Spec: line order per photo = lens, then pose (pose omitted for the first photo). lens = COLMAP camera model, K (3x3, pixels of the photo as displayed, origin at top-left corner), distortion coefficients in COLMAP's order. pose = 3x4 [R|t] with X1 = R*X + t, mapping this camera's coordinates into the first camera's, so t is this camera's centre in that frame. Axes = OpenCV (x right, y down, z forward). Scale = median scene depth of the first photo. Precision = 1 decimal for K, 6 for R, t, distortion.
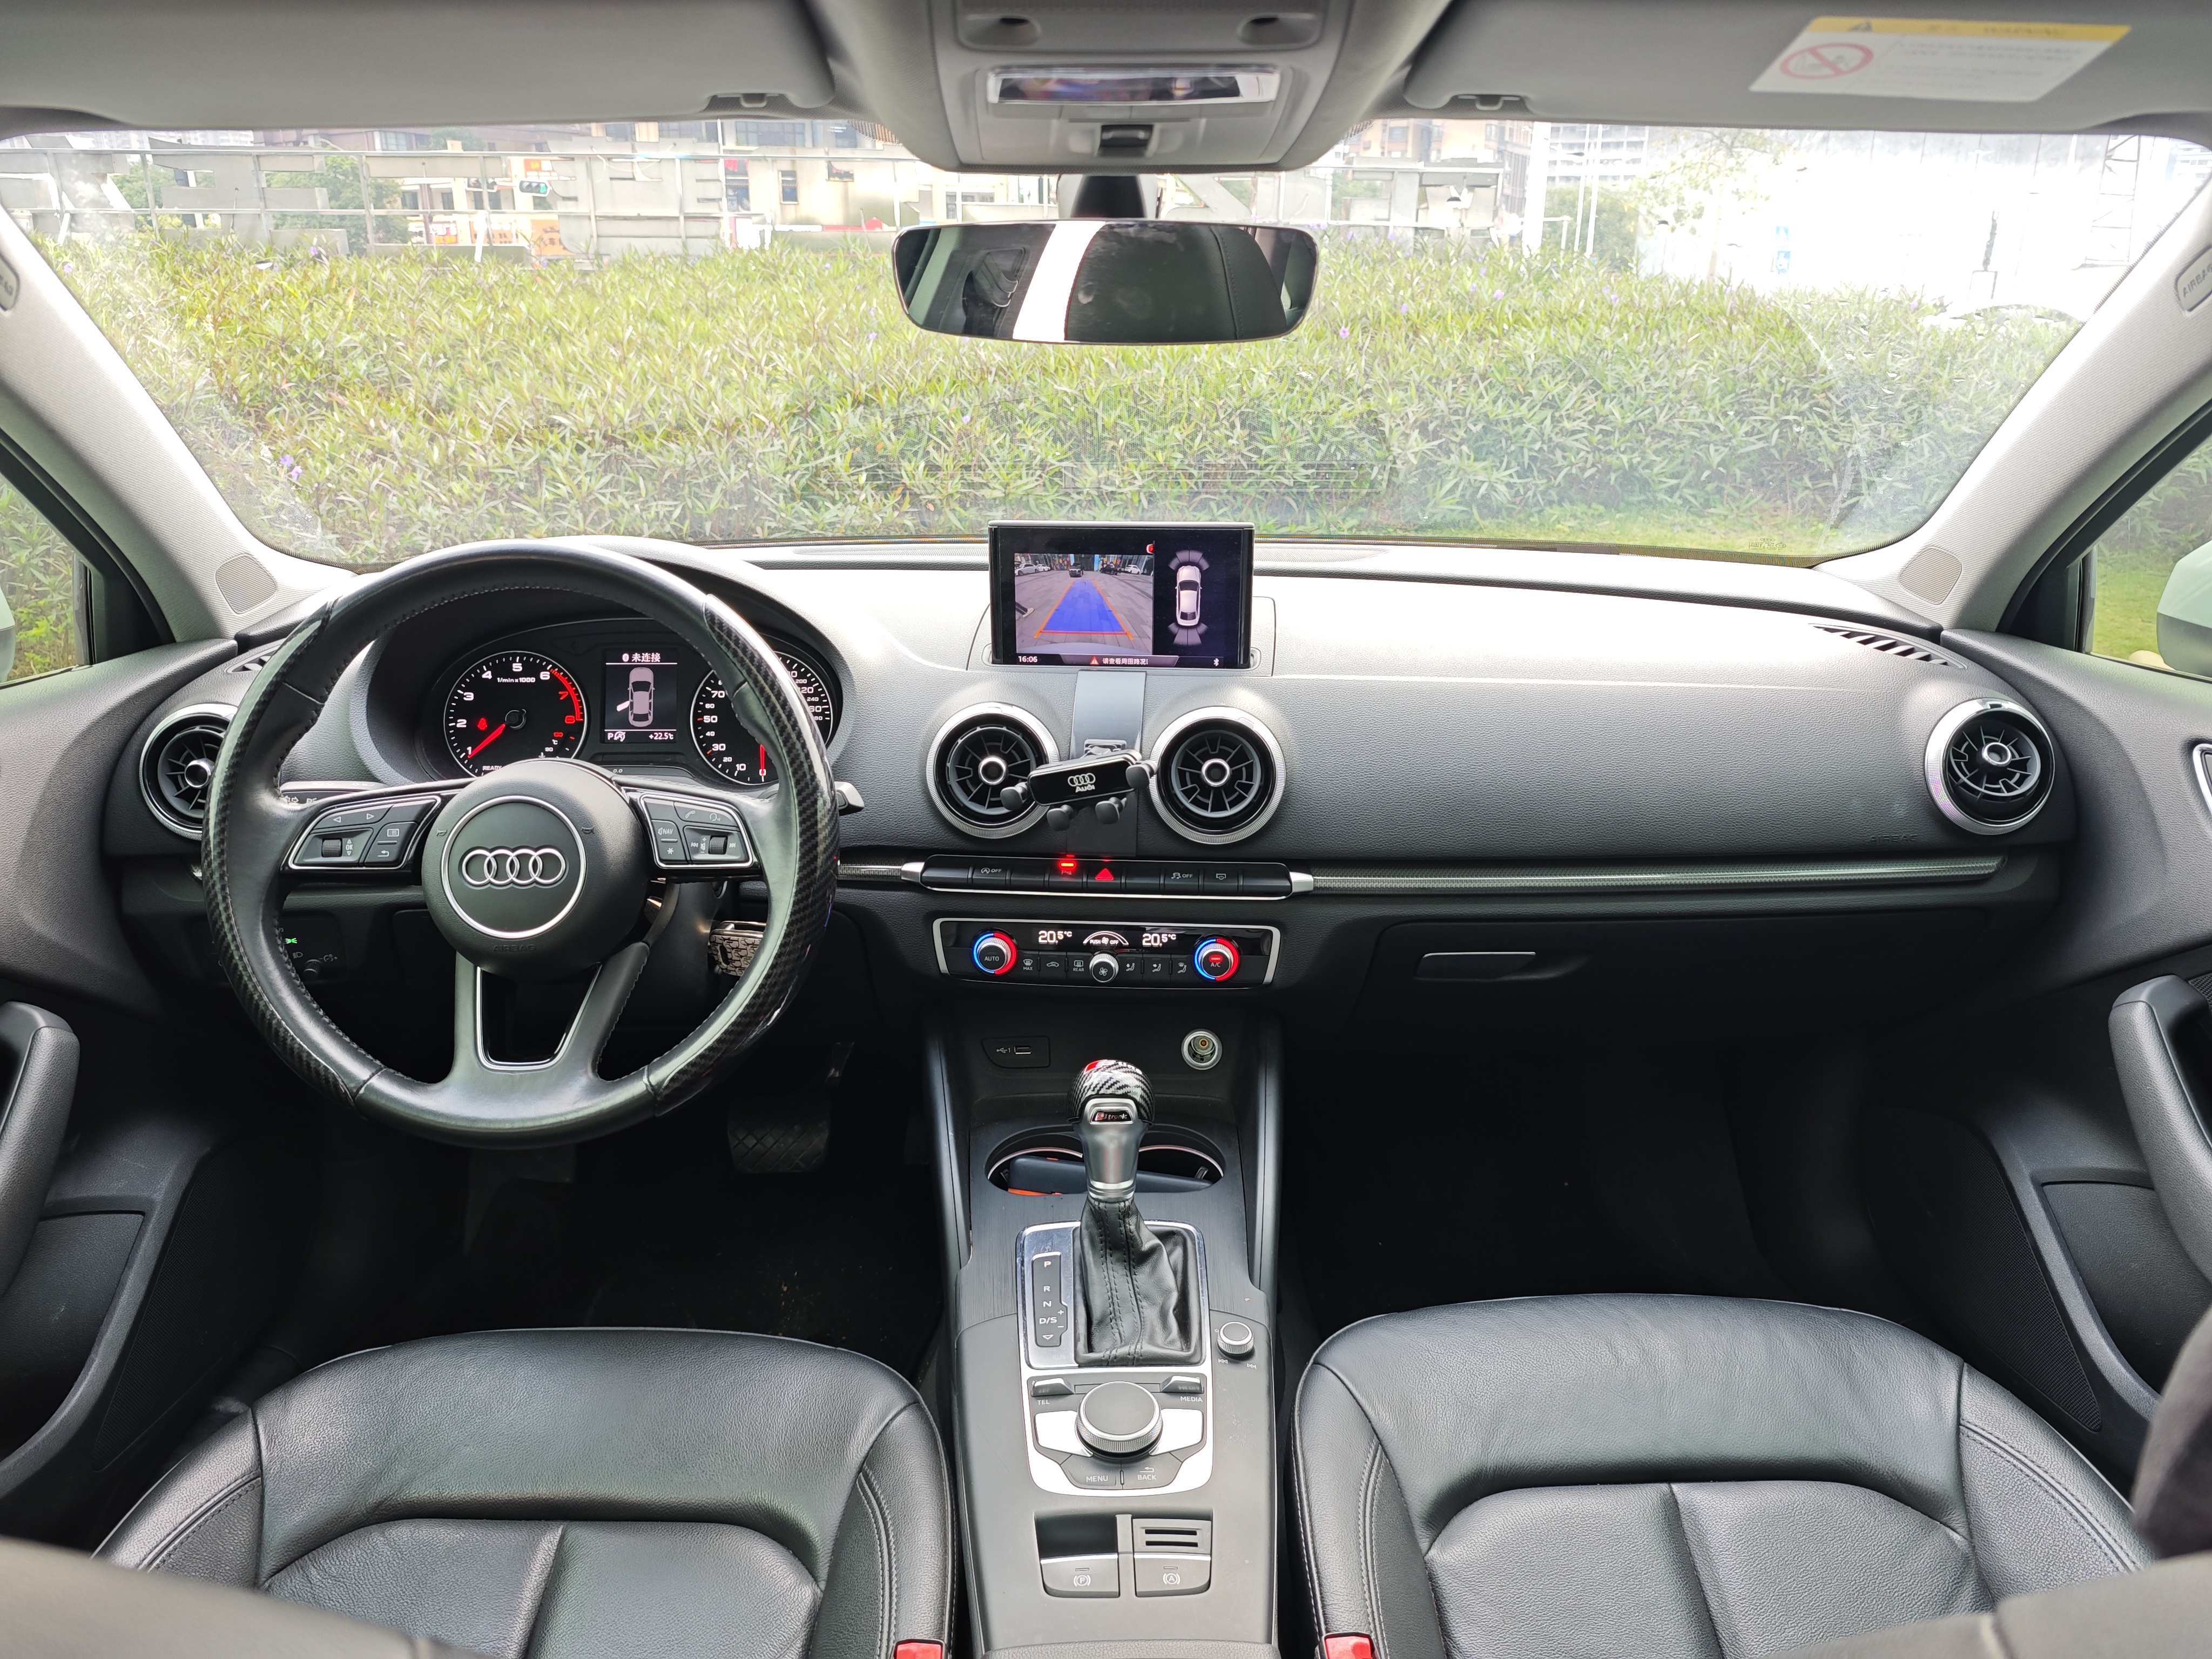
lens RADIAL K [[1500.7, 0, 1097.9], [0, 1500.7, 838.0], [0, 0, 1]] dist [0.060218, -0.117871]
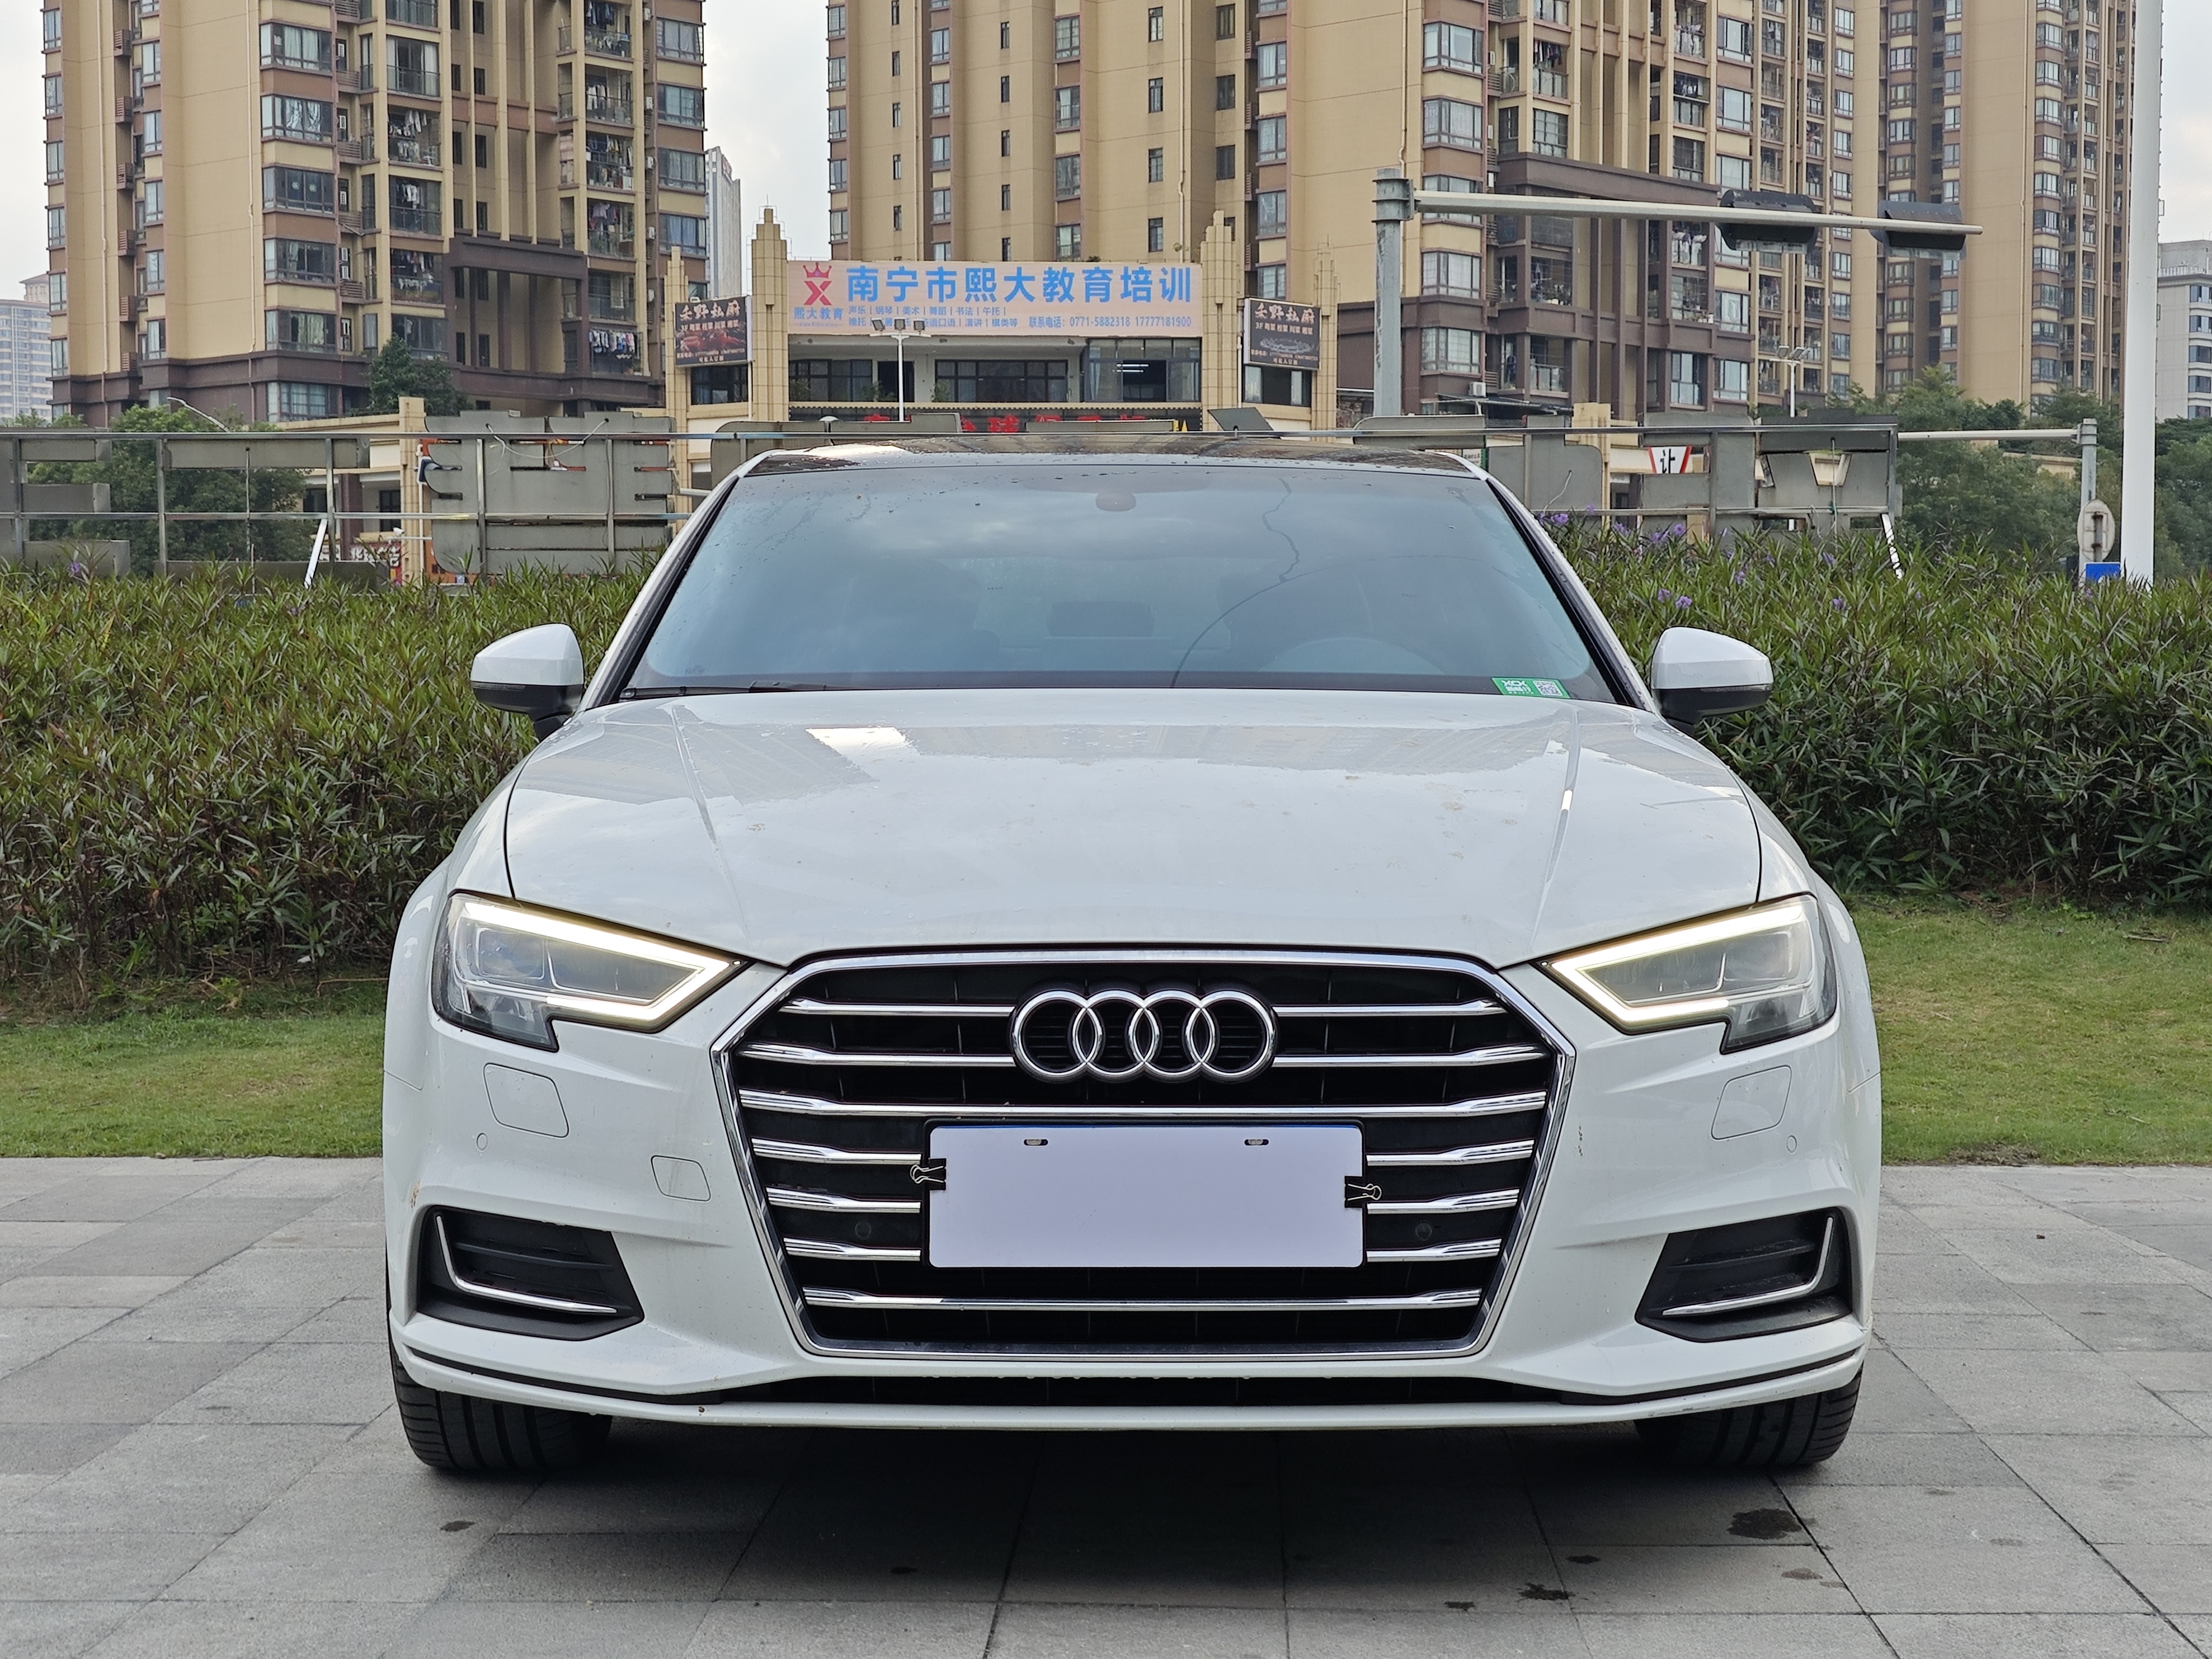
lens RADIAL K [[3340.9, 0, 1106.0], [0, 3340.9, 829.5], [0, 0, 1]] dist [0.228881, -0.865146]
pose [[0.984786, -0.000459, -0.173769, 1.796130], [-0.050677, 0.955769, -0.289720, 1.265477], [0.166216, 0.294119, 0.941205, -2.931538]]
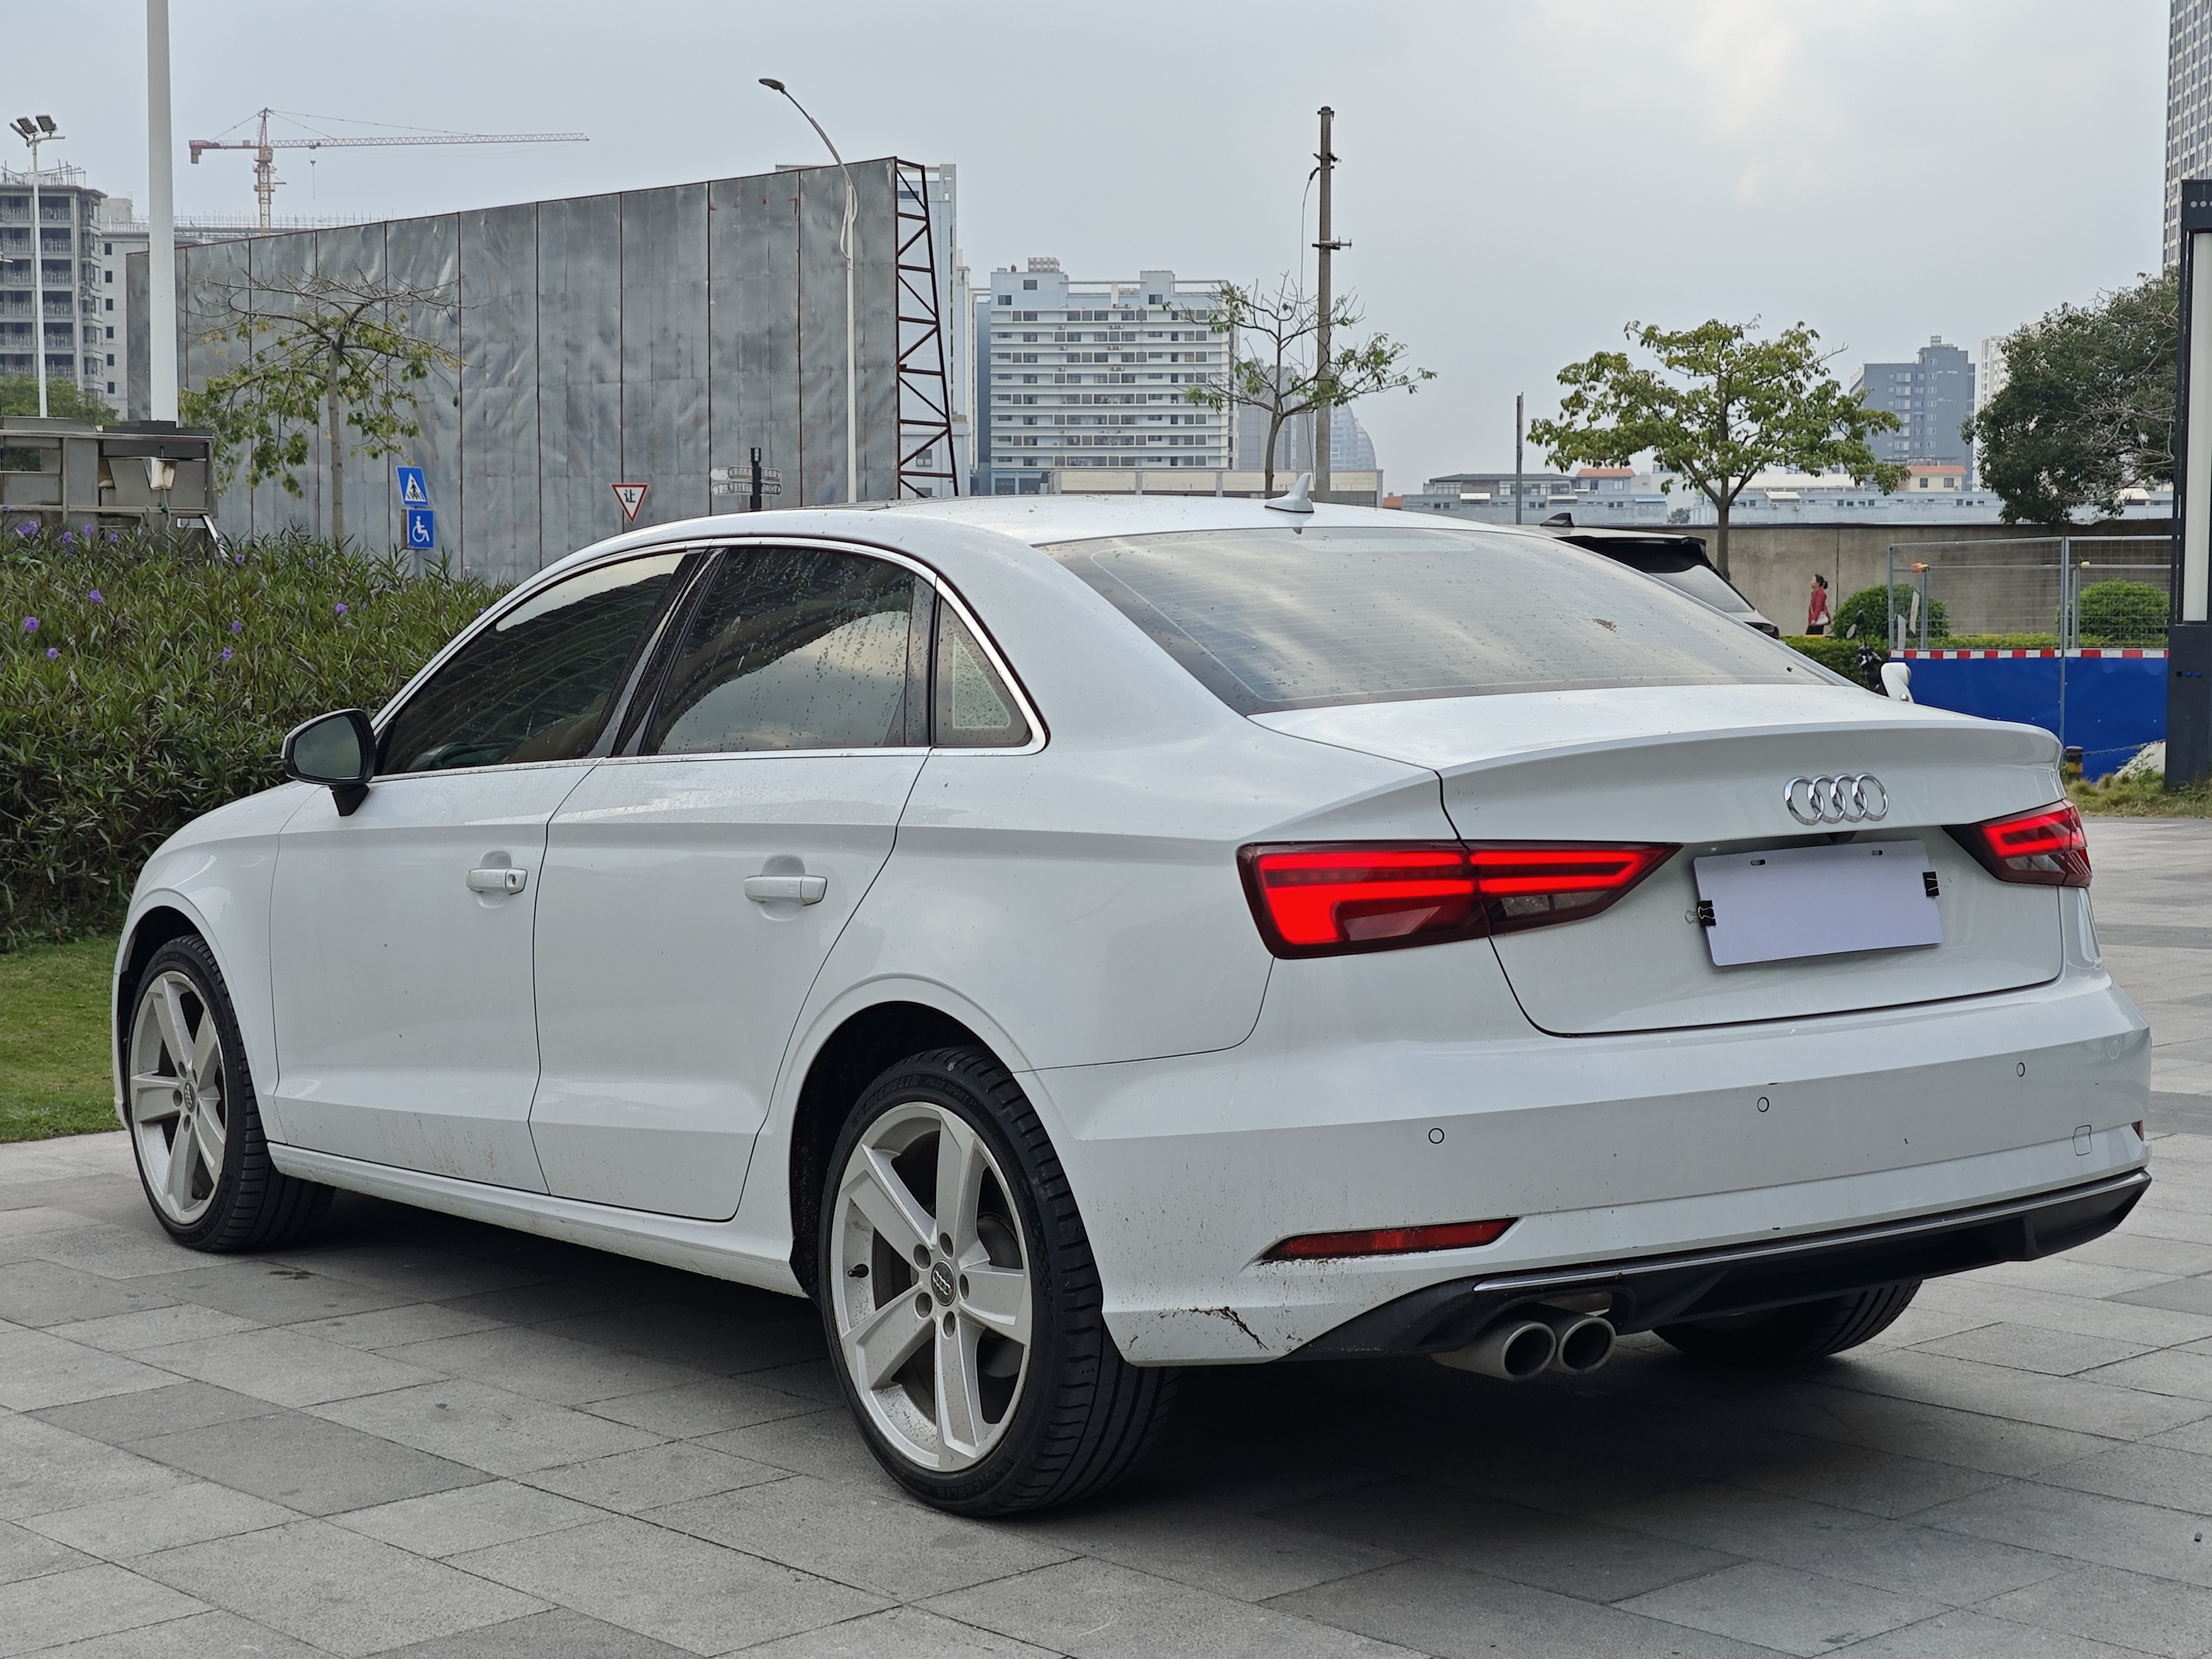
lens RADIAL K [[3340.9, 0, 1106.0], [0, 3340.9, 829.5], [0, 0, 1]] dist [0.228881, -0.865146]
pose [[0.817218, -0.047363, 0.574379, -2.999189], [0.200611, 0.957669, -0.206457, 1.380494], [-0.540287, 0.283947, 0.792126, -4.106564]]
